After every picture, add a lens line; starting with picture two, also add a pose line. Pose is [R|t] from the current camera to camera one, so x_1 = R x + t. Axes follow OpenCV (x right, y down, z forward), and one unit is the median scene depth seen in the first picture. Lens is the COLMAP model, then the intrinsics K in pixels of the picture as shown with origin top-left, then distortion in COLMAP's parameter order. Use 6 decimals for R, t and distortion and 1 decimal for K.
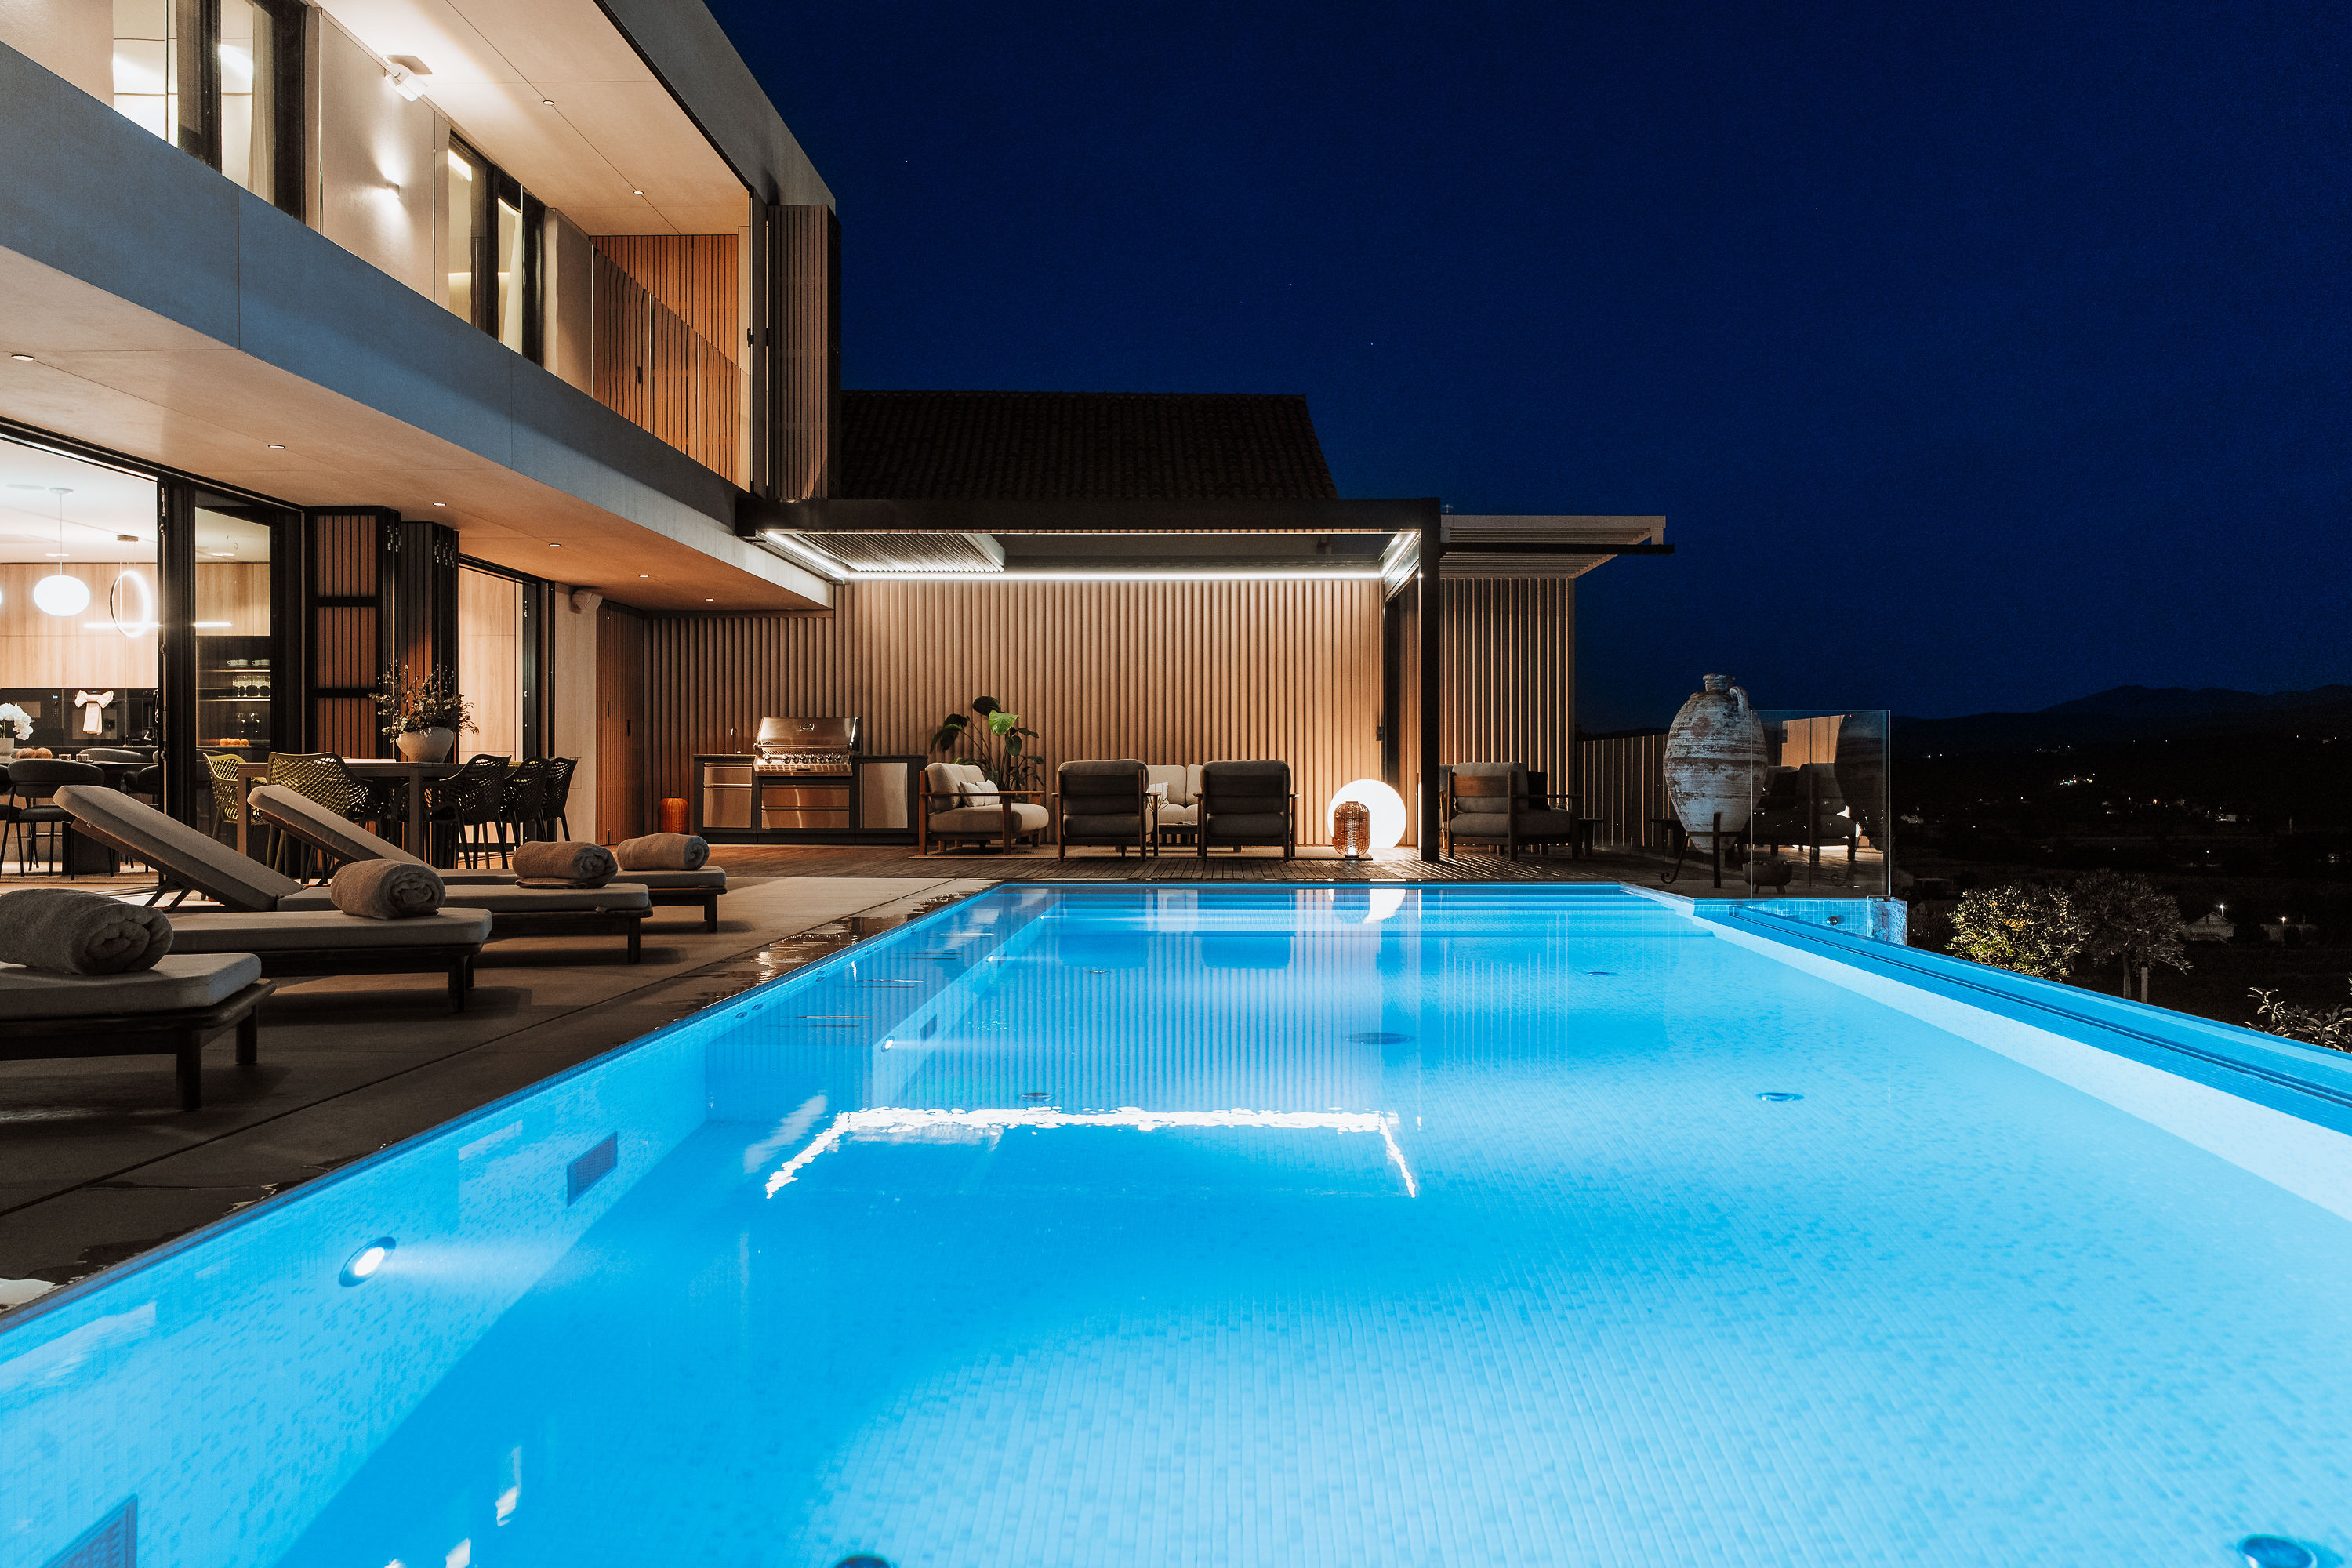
lens RADIAL K [[1712.4, 0, 1194.9], [0, 1712.4, 773.0], [0, 0, 1]] dist [0.003410, 0.001711]
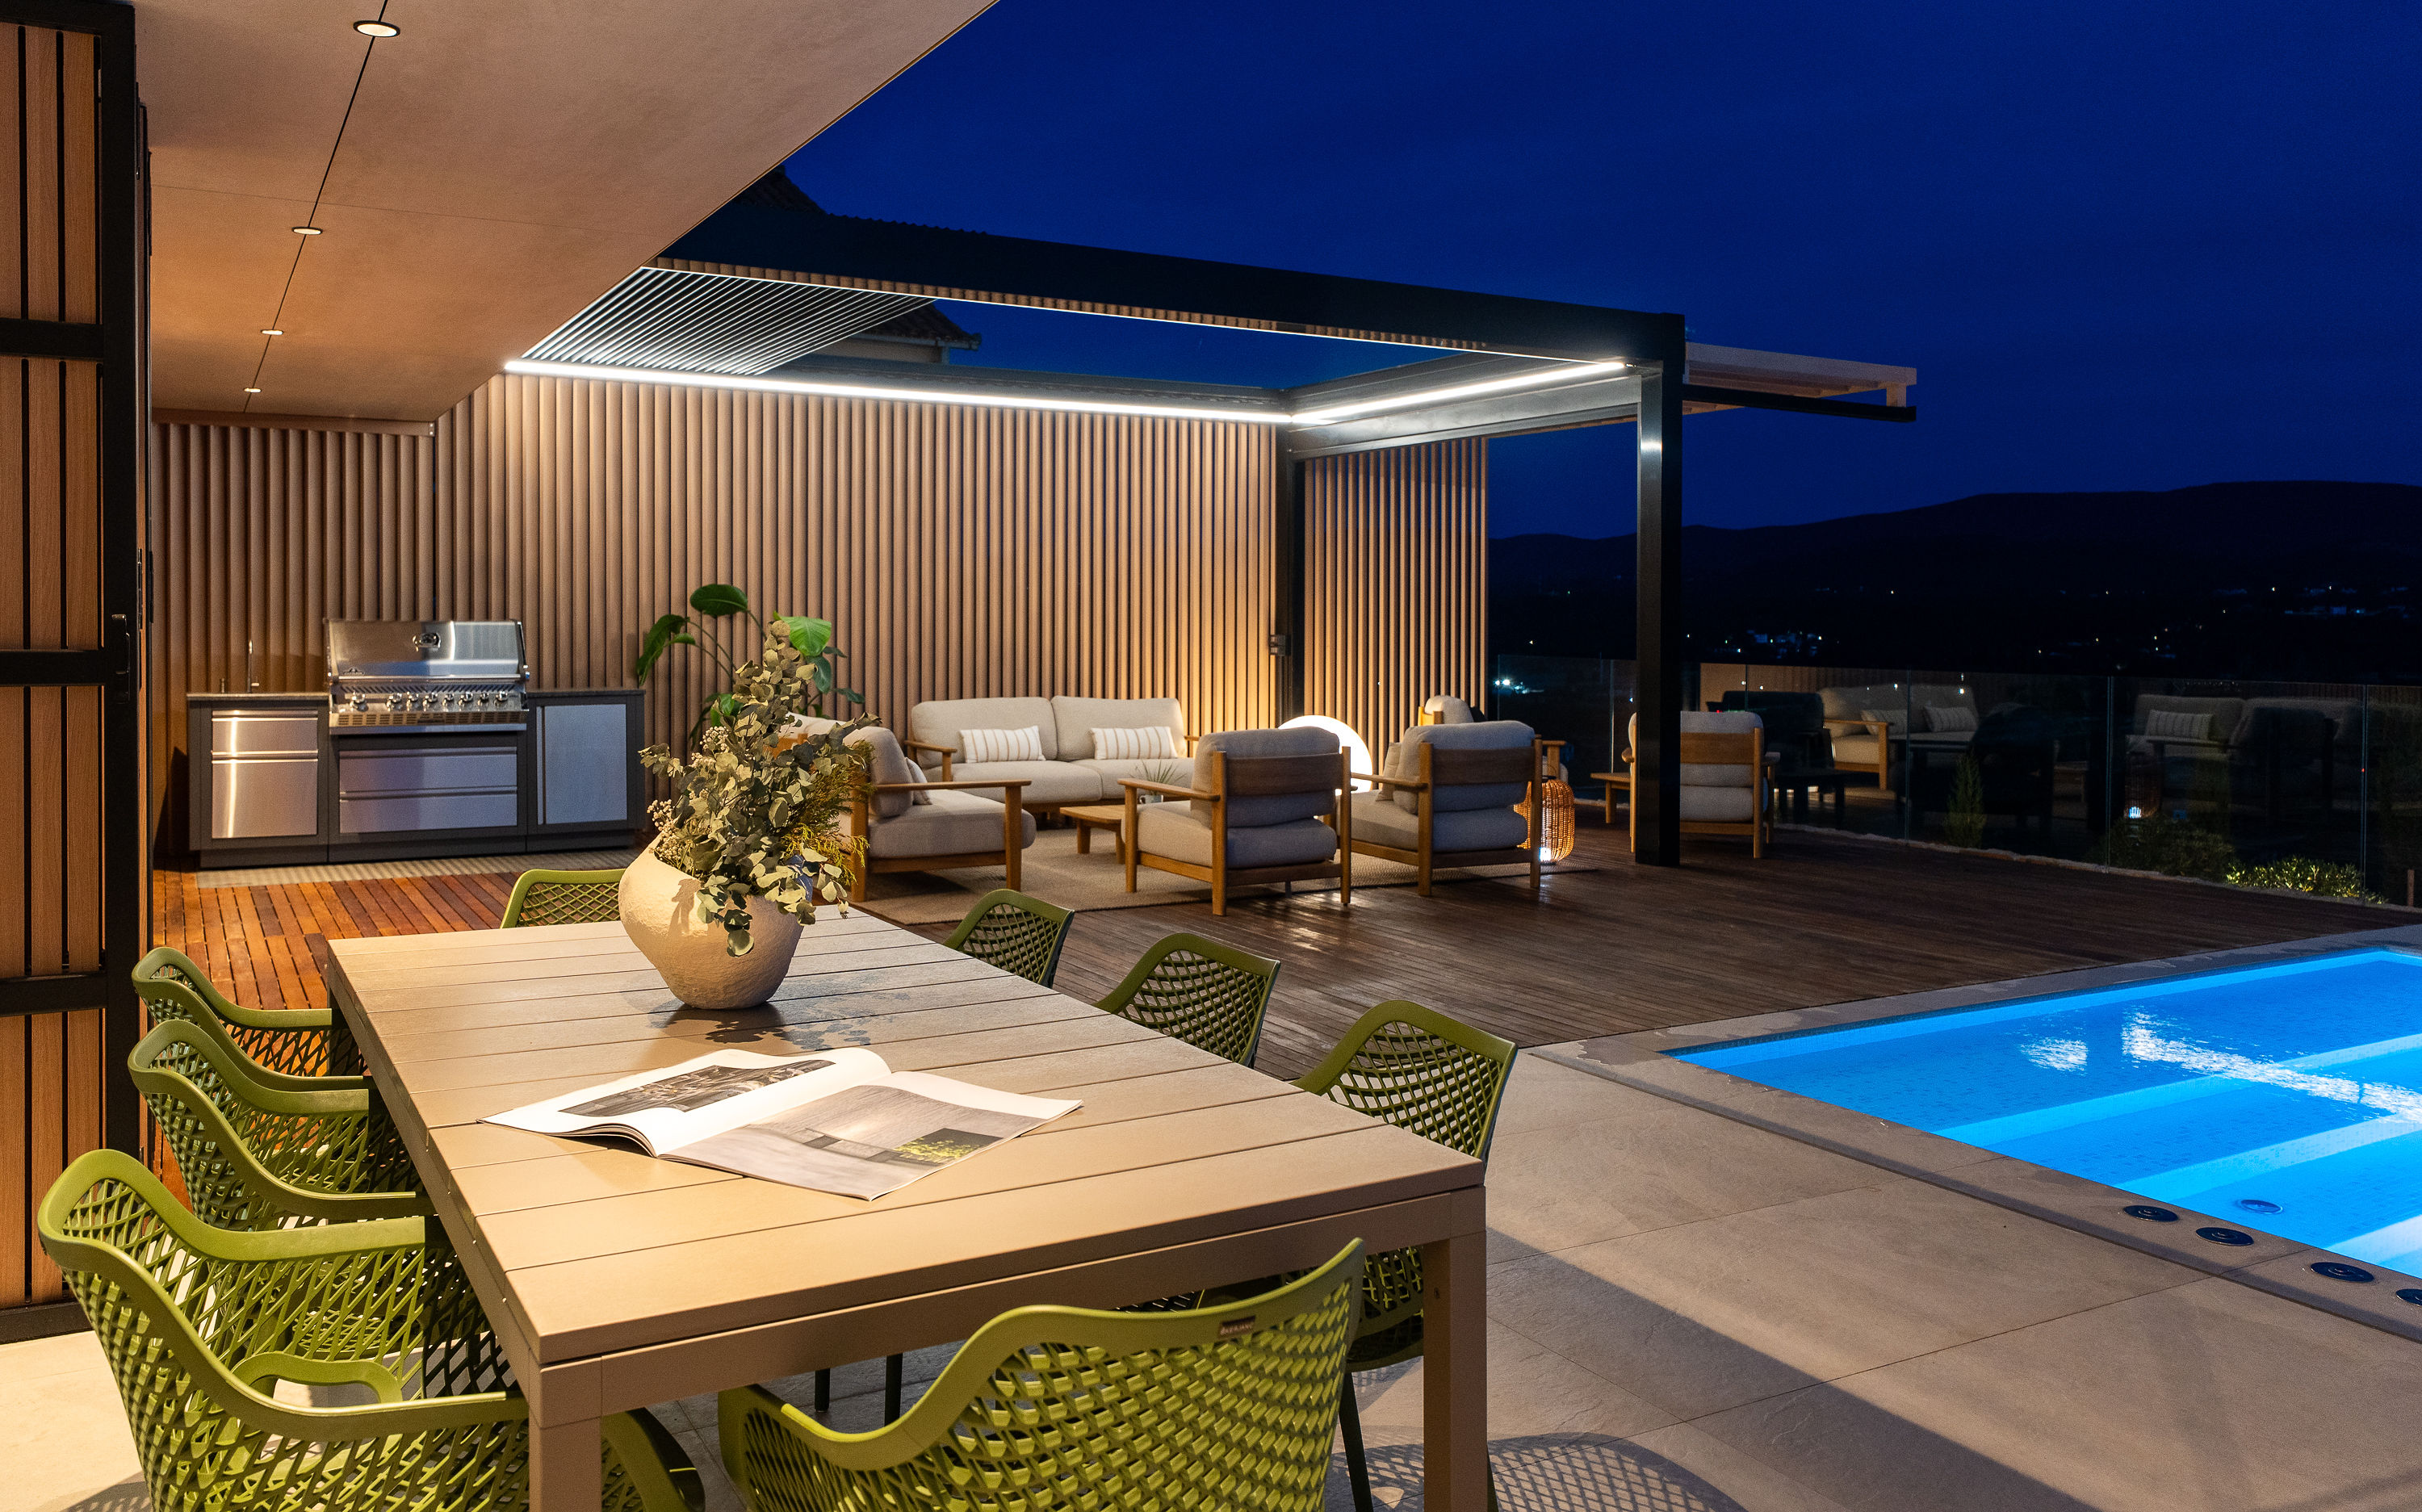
lens RADIAL K [[1768.0, 0, 1207.0], [0, 1768.0, 749.8], [0, 0, 1]] dist [0.036949, 0.000952]
pose [[0.873039, -0.029146, 0.486779, -0.288234], [-0.006117, 0.997479, 0.070695, -0.033806], [-0.487613, -0.064697, 0.870660, 0.399185]]
